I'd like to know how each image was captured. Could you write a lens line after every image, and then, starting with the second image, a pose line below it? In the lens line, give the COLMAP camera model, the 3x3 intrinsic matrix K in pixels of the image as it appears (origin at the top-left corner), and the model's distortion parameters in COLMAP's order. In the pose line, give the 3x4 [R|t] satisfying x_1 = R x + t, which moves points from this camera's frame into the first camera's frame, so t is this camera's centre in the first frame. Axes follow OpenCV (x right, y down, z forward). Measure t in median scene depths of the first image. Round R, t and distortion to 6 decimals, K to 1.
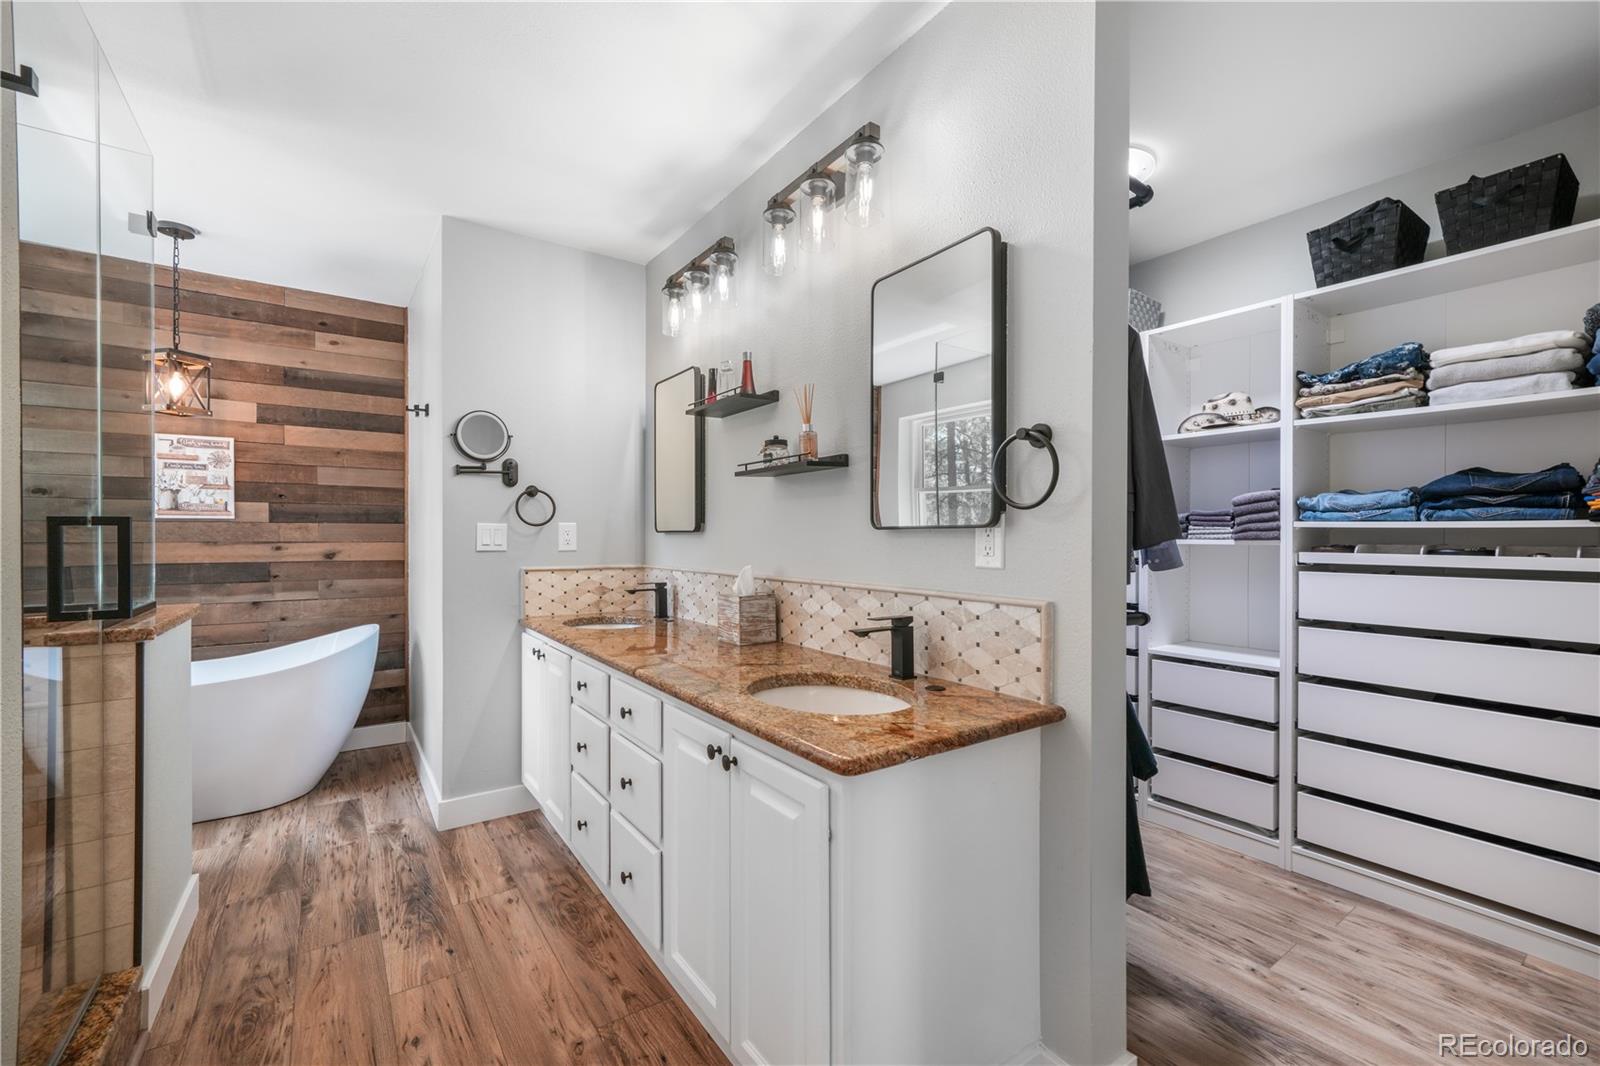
lens RADIAL K [[693.3, 0, 810.1], [0, 693.3, 539.1], [0, 0, 1]] dist [0.003768, 0.000252]
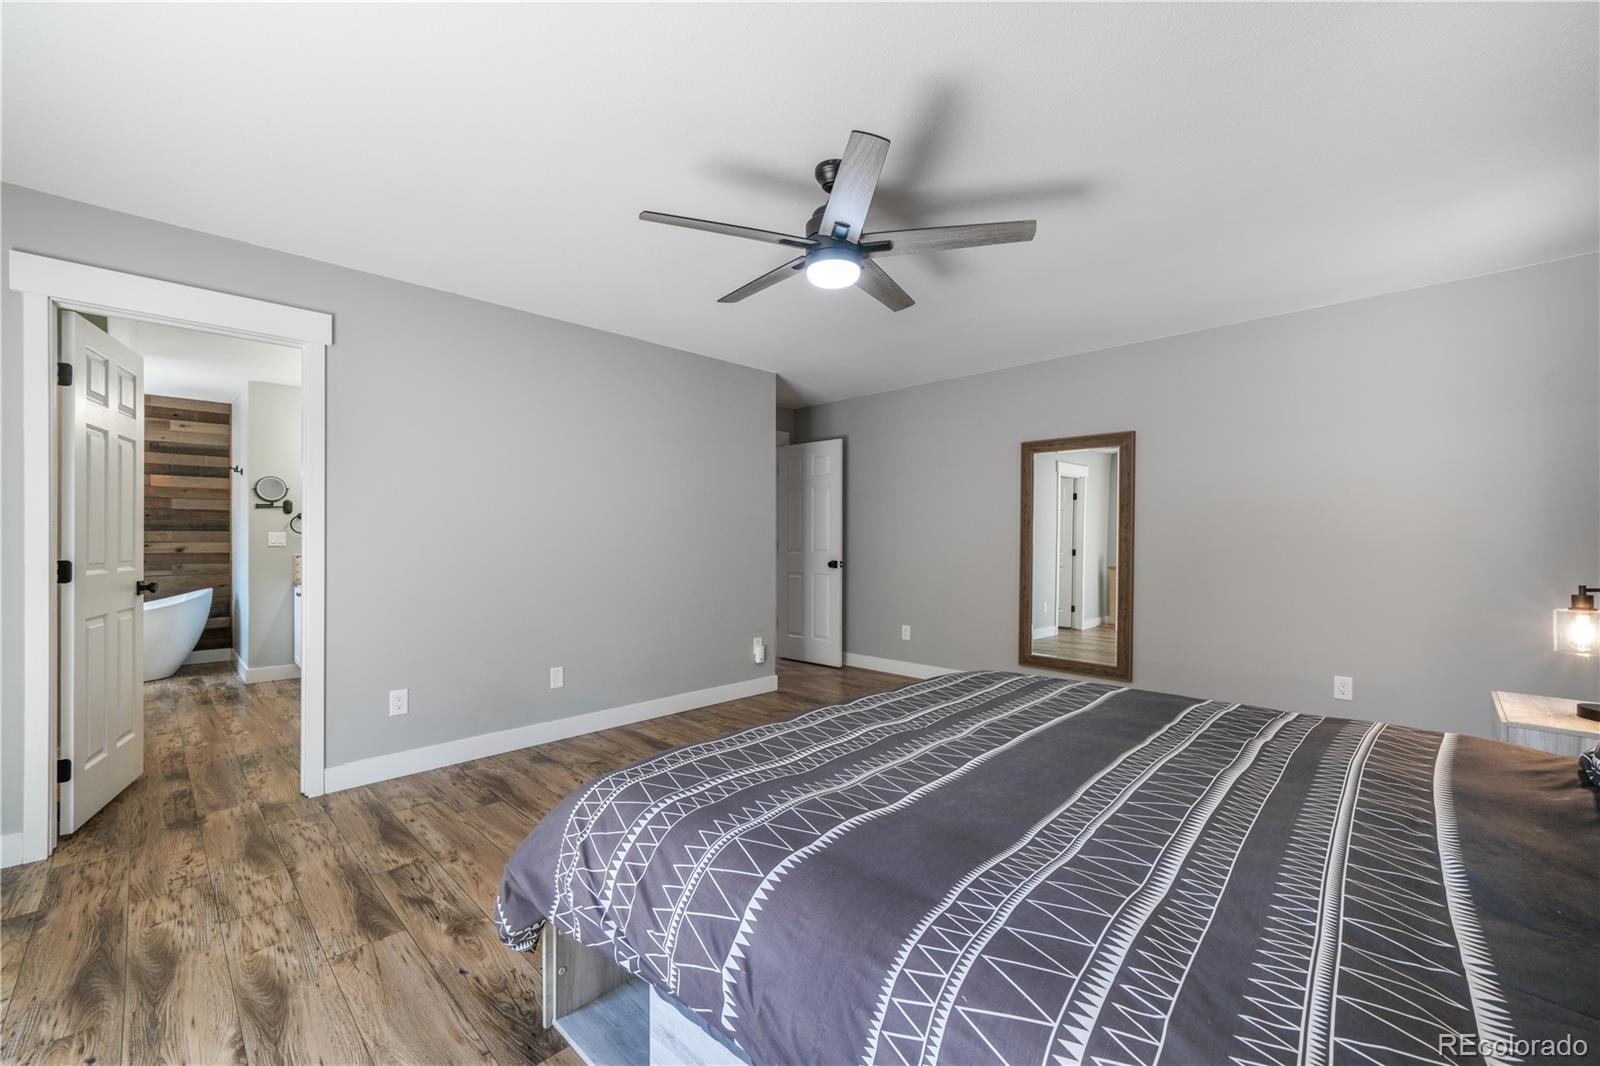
lens RADIAL K [[641.5, 0, 787.2], [0, 641.5, 536.3], [0, 0, 1]] dist [0.001850, -0.000025]
pose [[0.984615, -0.000840, 0.174738, 0.510146], [0.001416, 0.999994, -0.003176, -0.002561], [-0.174734, 0.003375, 0.984610, -0.827111]]
